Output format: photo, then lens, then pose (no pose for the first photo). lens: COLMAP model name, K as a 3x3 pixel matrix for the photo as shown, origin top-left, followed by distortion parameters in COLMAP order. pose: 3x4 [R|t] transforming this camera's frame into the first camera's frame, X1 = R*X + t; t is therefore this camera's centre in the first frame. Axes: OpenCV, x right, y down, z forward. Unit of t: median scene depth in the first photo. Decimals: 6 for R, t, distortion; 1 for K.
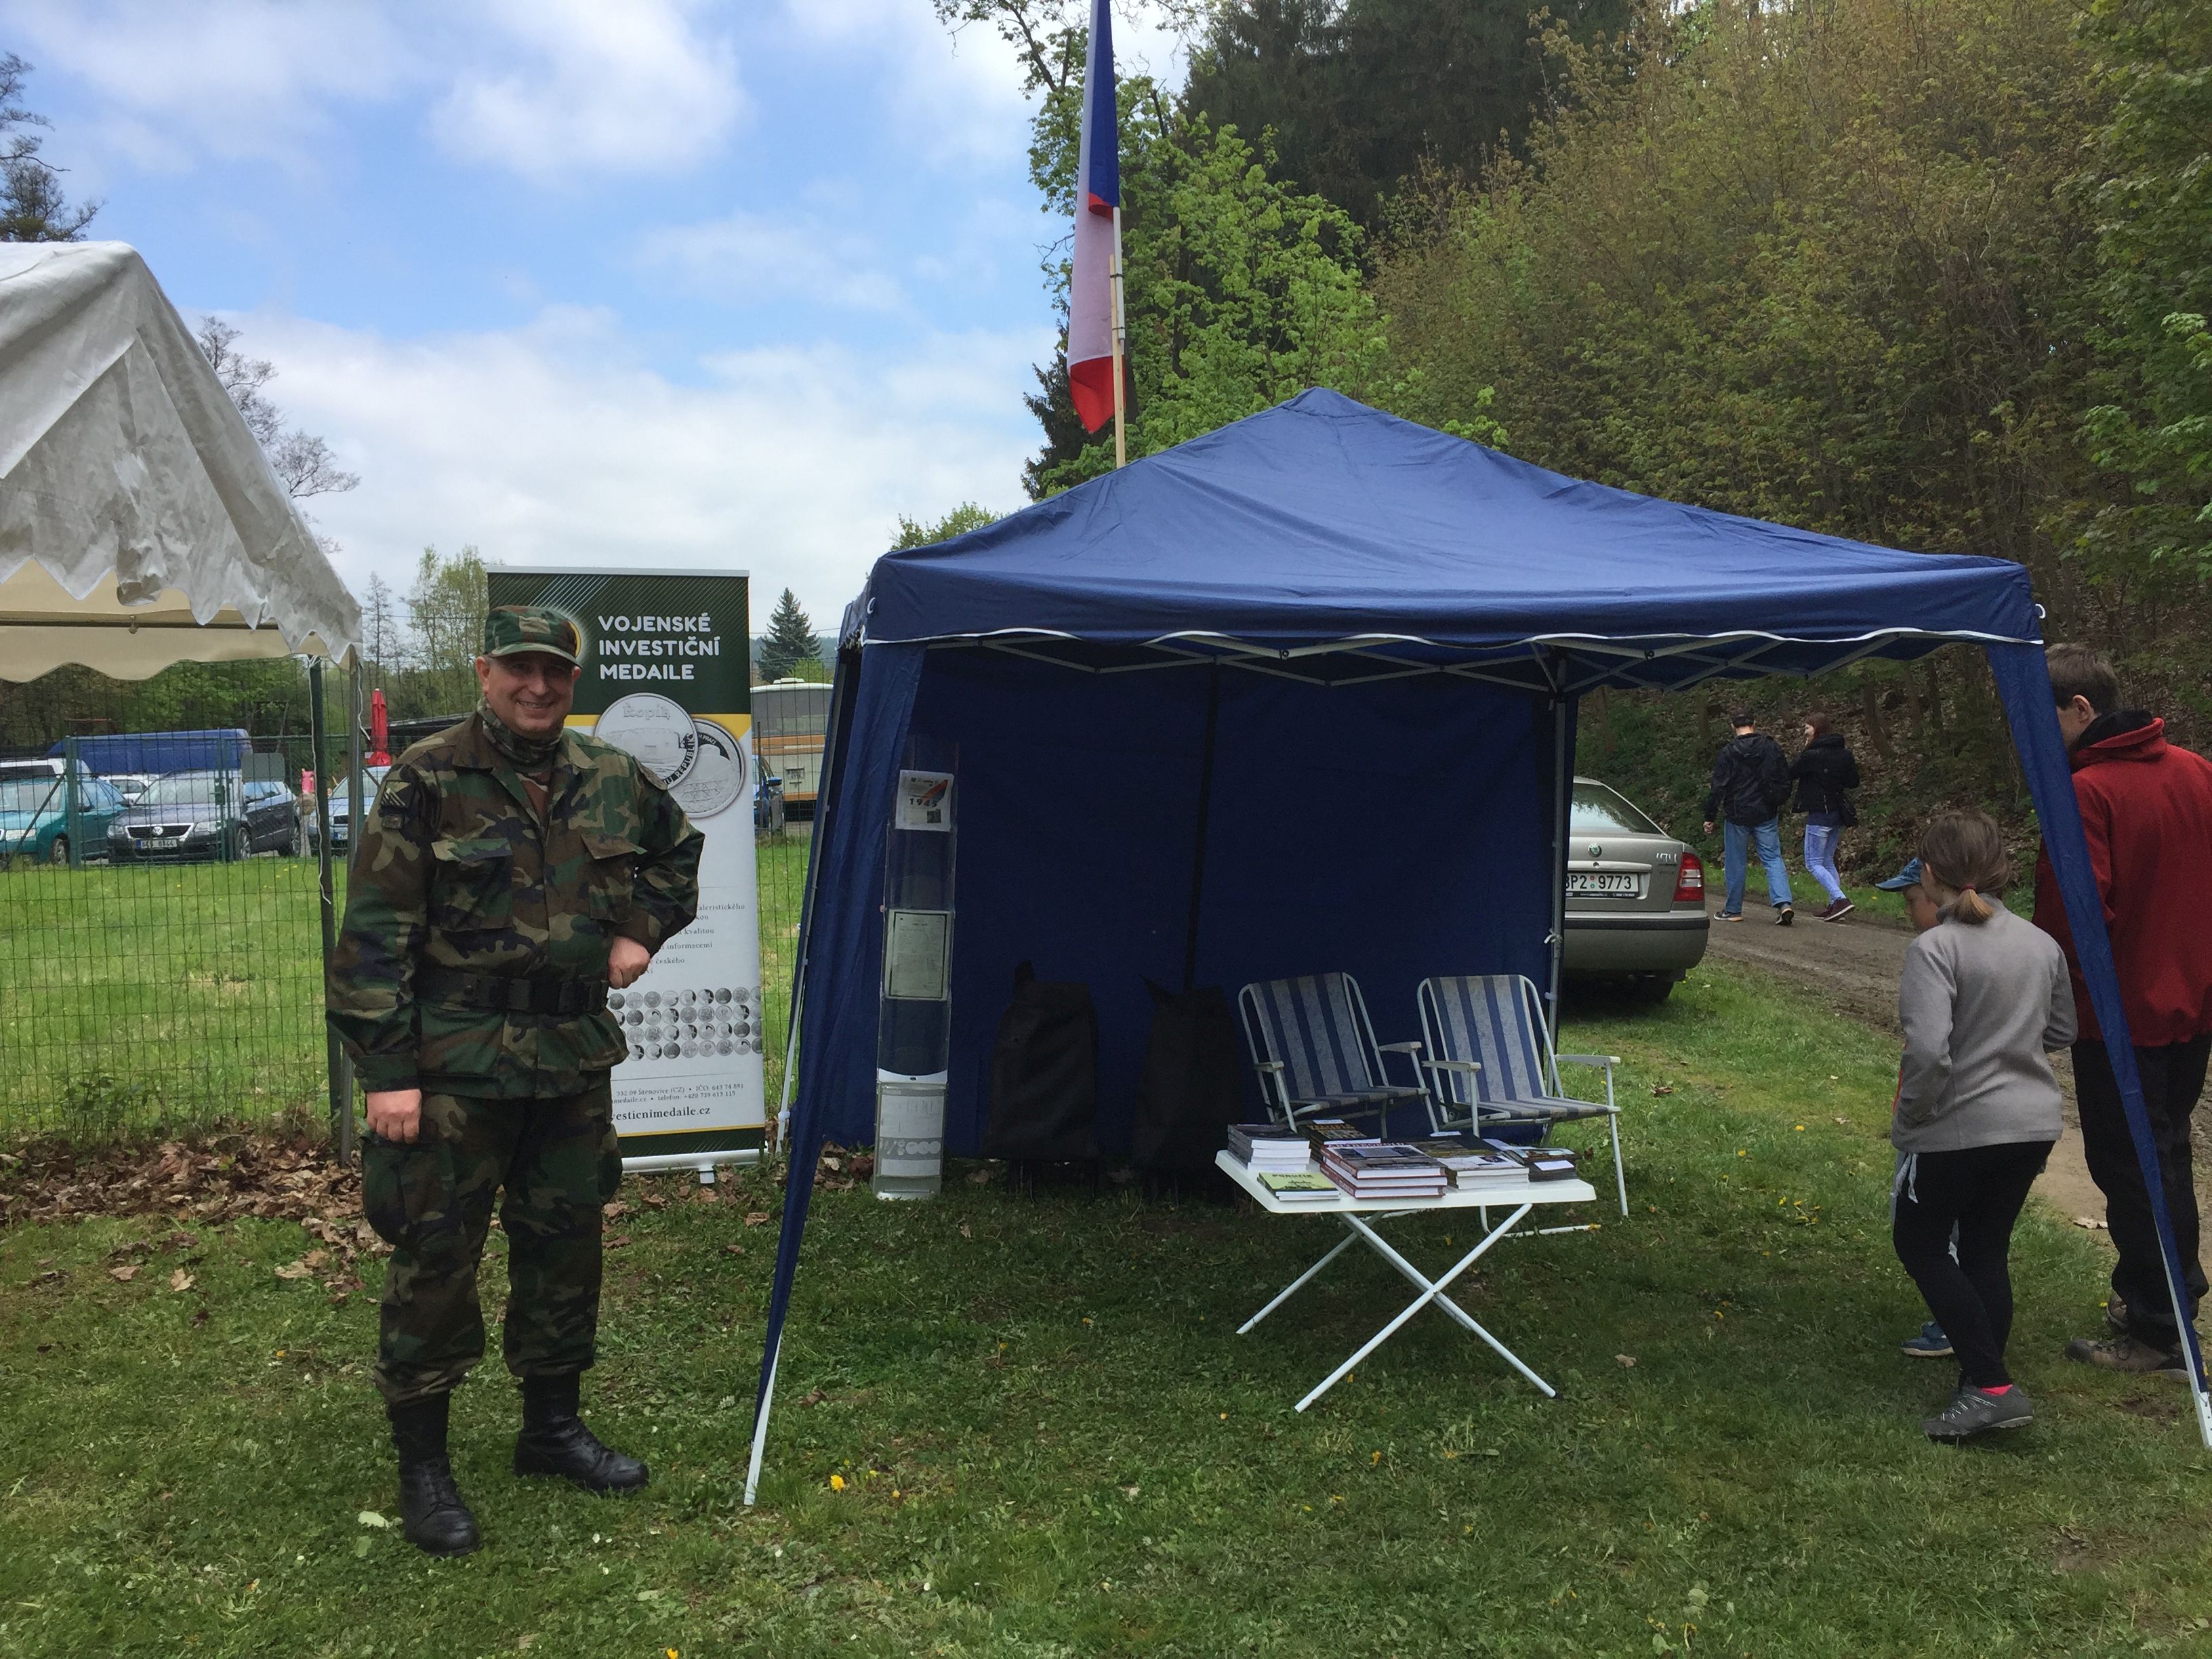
lens RADIAL K [[1928.0, 0, 1106.0], [0, 1928.0, 829.5], [0, 0, 1]] dist [0.129415, -0.220942]
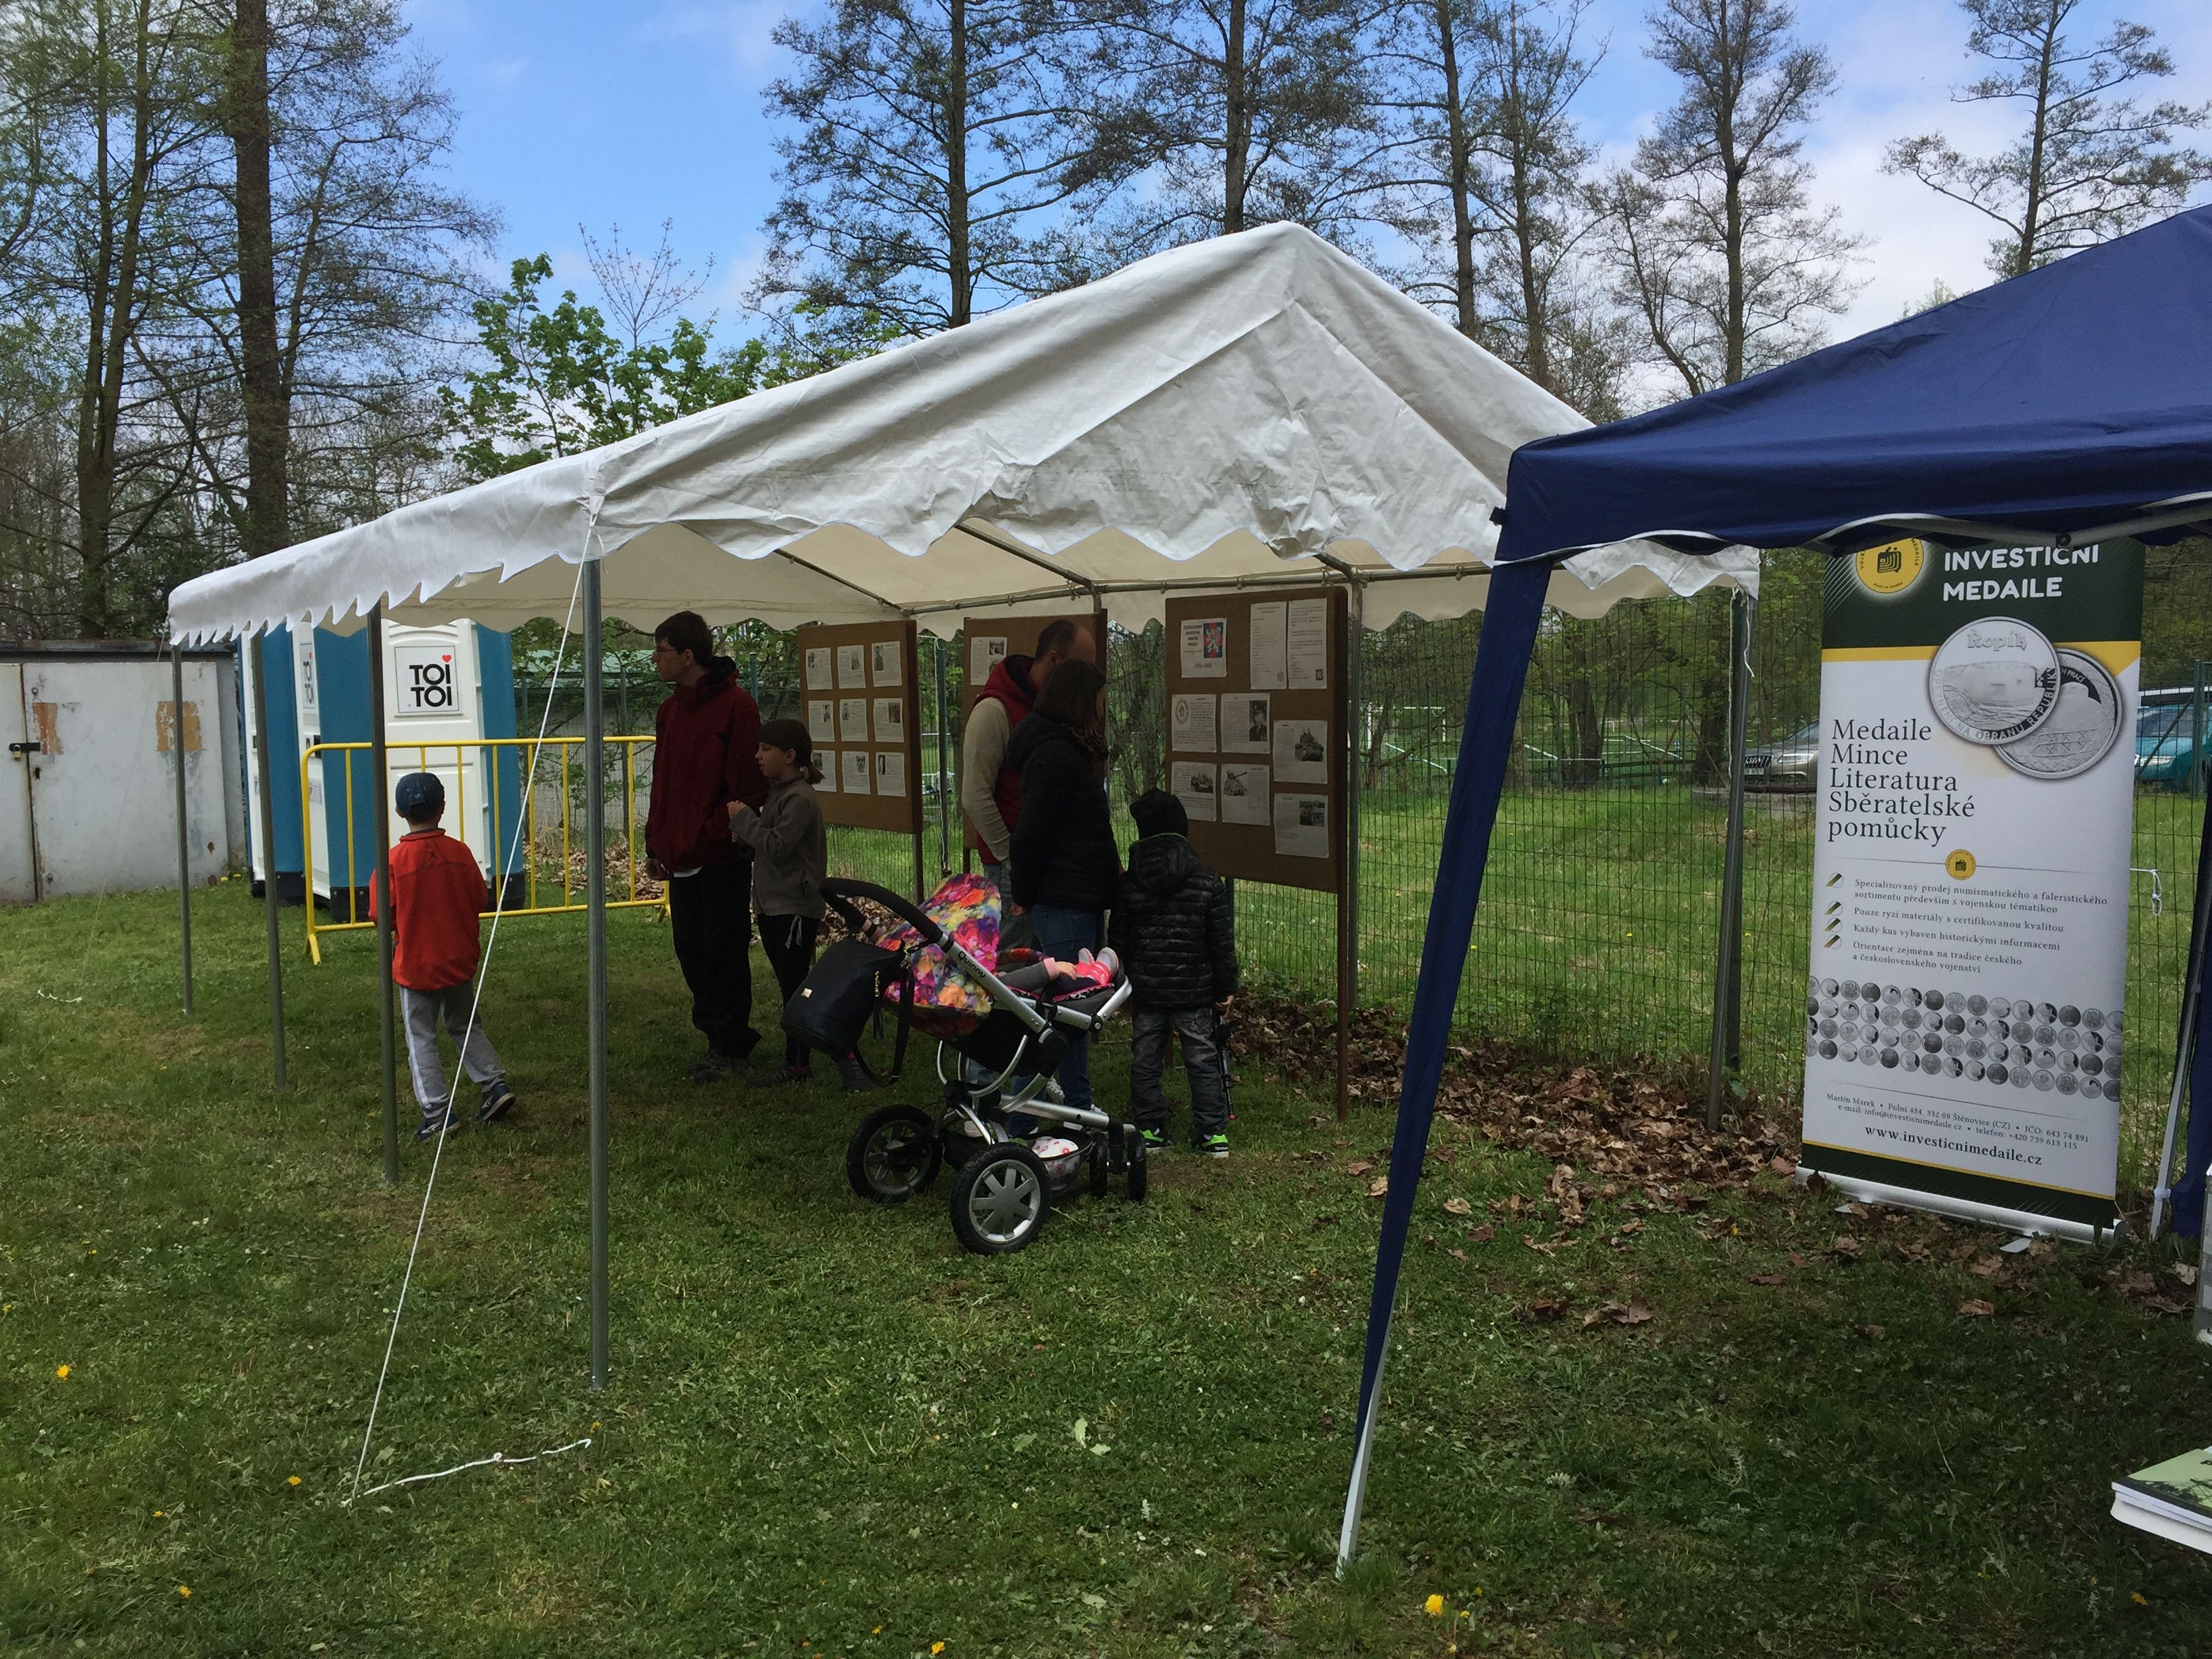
lens RADIAL K [[1928.0, 0, 1106.0], [0, 1928.0, 829.5], [0, 0, 1]] dist [0.129415, -0.220942]
pose [[0.421237, 0.073975, -0.903929, 0.334040], [-0.037526, 0.997236, 0.064124, -0.021784], [0.906174, 0.006910, 0.422848, 0.338711]]
